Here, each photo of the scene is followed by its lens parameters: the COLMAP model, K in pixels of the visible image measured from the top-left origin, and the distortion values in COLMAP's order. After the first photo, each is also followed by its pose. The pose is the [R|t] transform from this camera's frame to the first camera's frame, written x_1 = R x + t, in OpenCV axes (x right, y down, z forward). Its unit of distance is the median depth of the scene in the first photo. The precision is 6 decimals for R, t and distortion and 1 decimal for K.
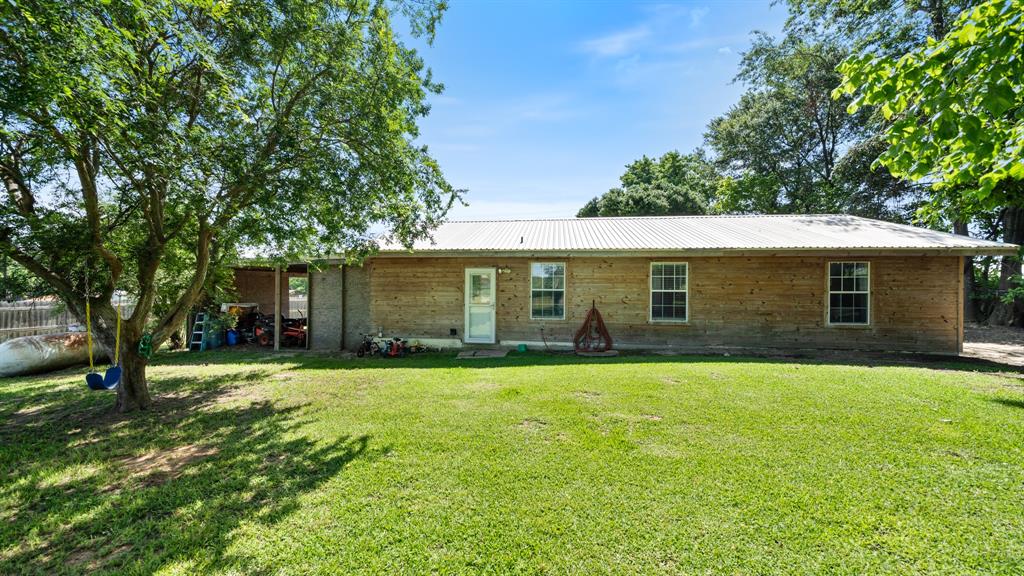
lens RADIAL K [[358.0, 0, 509.8], [0, 358.0, 287.6], [0, 0, 1]] dist [-0.001562, -0.000036]
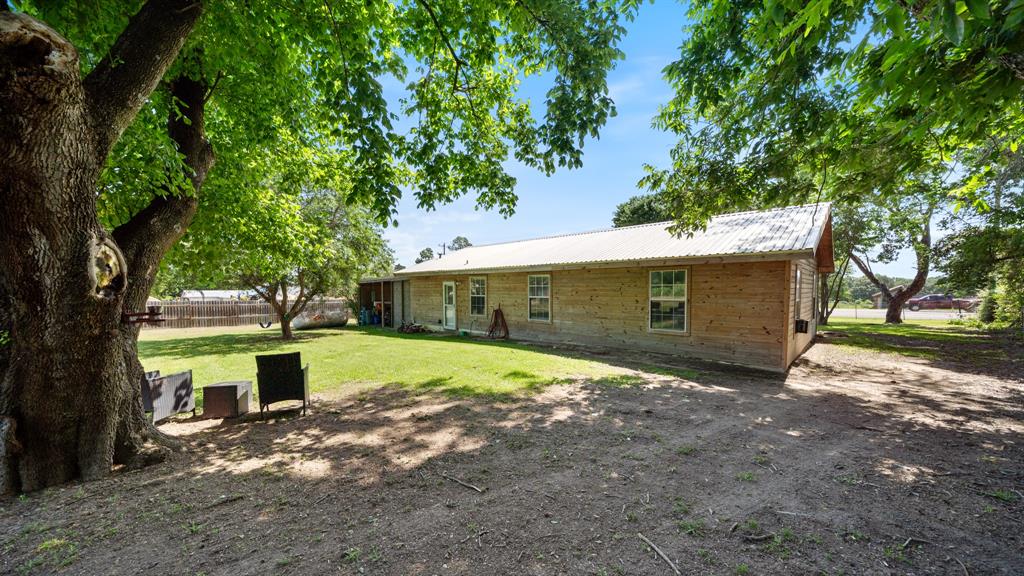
lens RADIAL K [[358.0, 0, 512.6], [0, 358.0, 293.6], [0, 0, 1]] dist [-0.001562, -0.000036]
pose [[0.800848, 0.001839, -0.598864, 1.167113], [0.002426, 0.999977, 0.006315, -0.011891], [0.598862, -0.006510, 0.800826, -0.103815]]
